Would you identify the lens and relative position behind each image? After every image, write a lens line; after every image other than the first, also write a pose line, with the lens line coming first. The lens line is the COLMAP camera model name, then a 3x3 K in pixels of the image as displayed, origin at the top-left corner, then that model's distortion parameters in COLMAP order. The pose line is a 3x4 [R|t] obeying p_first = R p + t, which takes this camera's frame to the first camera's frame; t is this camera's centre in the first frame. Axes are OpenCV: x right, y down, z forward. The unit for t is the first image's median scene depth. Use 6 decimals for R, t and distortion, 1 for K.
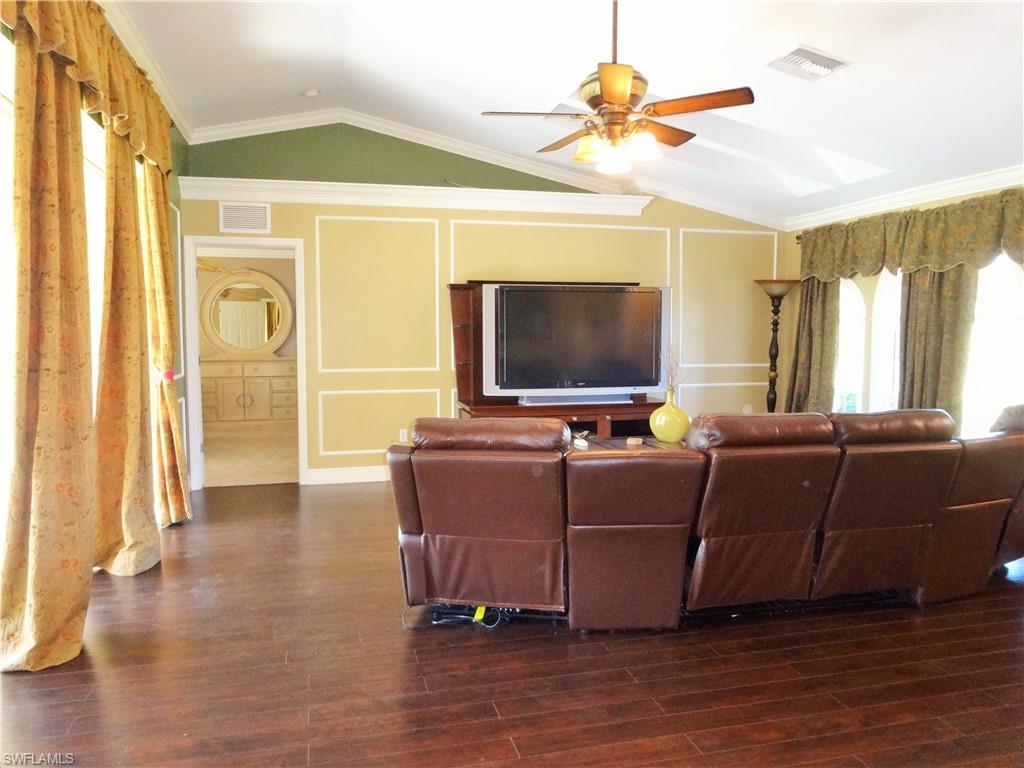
lens RADIAL K [[763.5, 0, 512.0], [0, 763.5, 384.0], [0, 0, 1]] dist [0.004899, 0.004167]
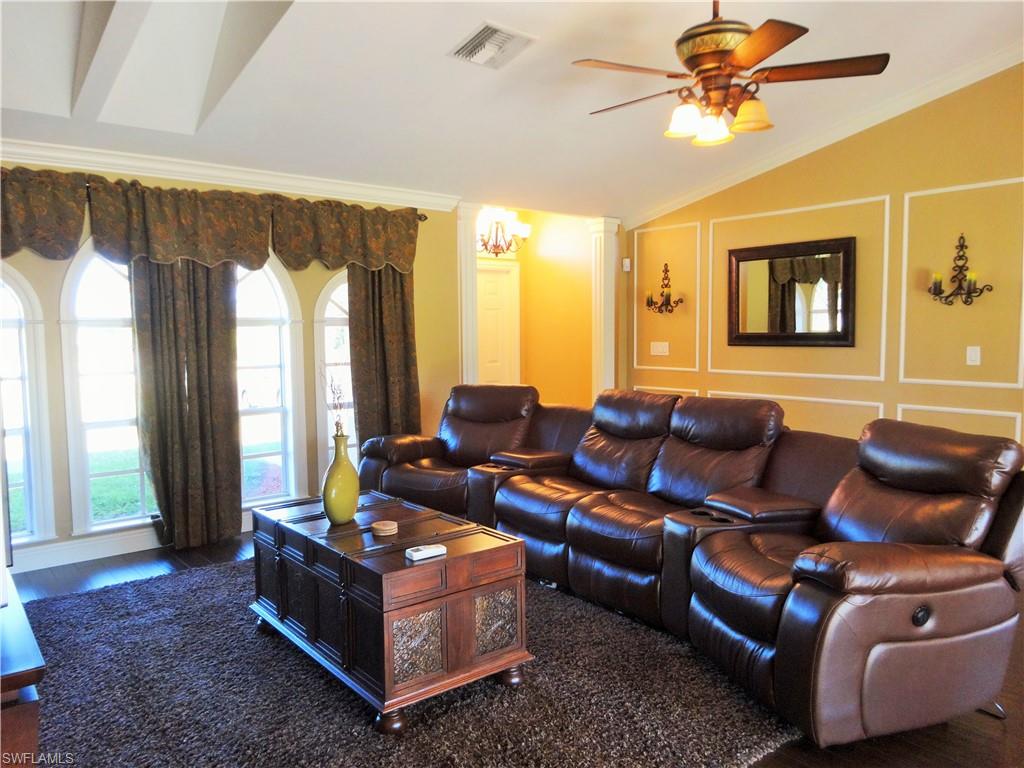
lens RADIAL K [[763.5, 0, 512.0], [0, 763.5, 384.0], [0, 0, 1]] dist [0.004899, 0.004167]
pose [[-0.404832, -0.069452, 0.911749, -0.324370], [0.077649, 0.990898, 0.109959, -0.074601], [-0.911088, 0.115311, -0.395755, 0.911255]]
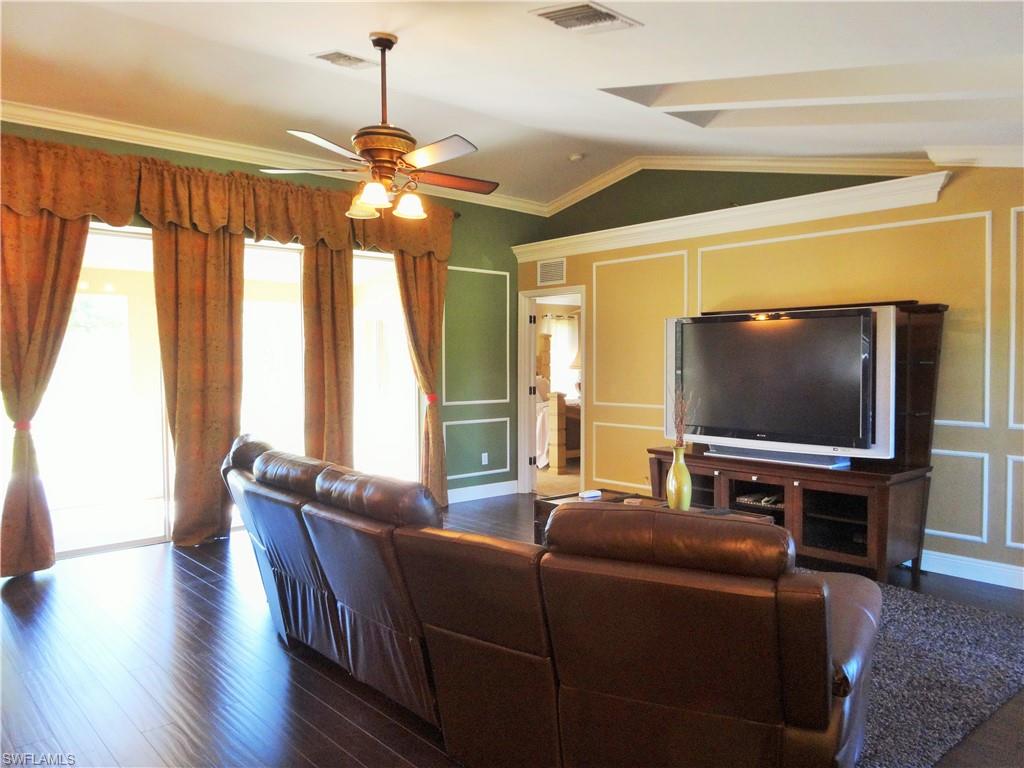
lens RADIAL K [[763.5, 0, 512.0], [0, 763.5, 384.0], [0, 0, 1]] dist [0.004899, 0.004167]
pose [[0.452550, 0.027802, -0.891305, 0.682983], [-0.064529, 0.997914, -0.001636, -0.035958], [0.889401, 0.058256, 0.453400, 0.405340]]
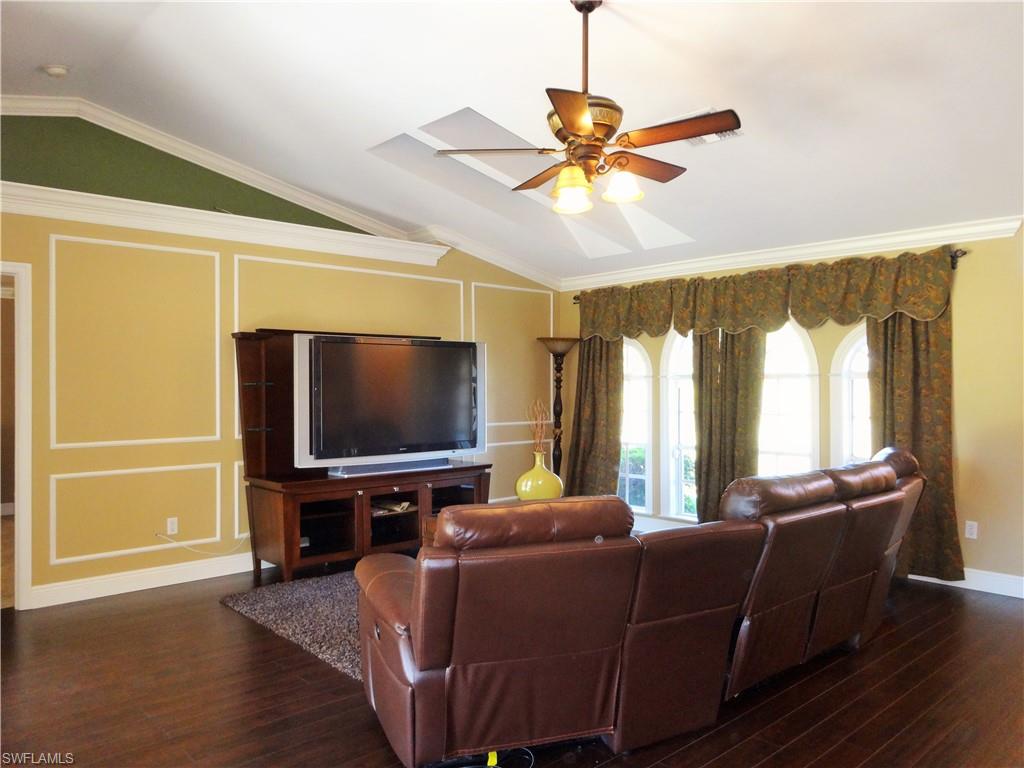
lens RADIAL K [[763.5, 0, 512.0], [0, 763.5, 384.0], [0, 0, 1]] dist [0.004899, 0.004167]
pose [[0.883244, -0.002504, 0.468908, -0.211928], [0.037902, 0.997095, -0.066069, -0.012064], [-0.467380, 0.076128, 0.880773, 0.159076]]
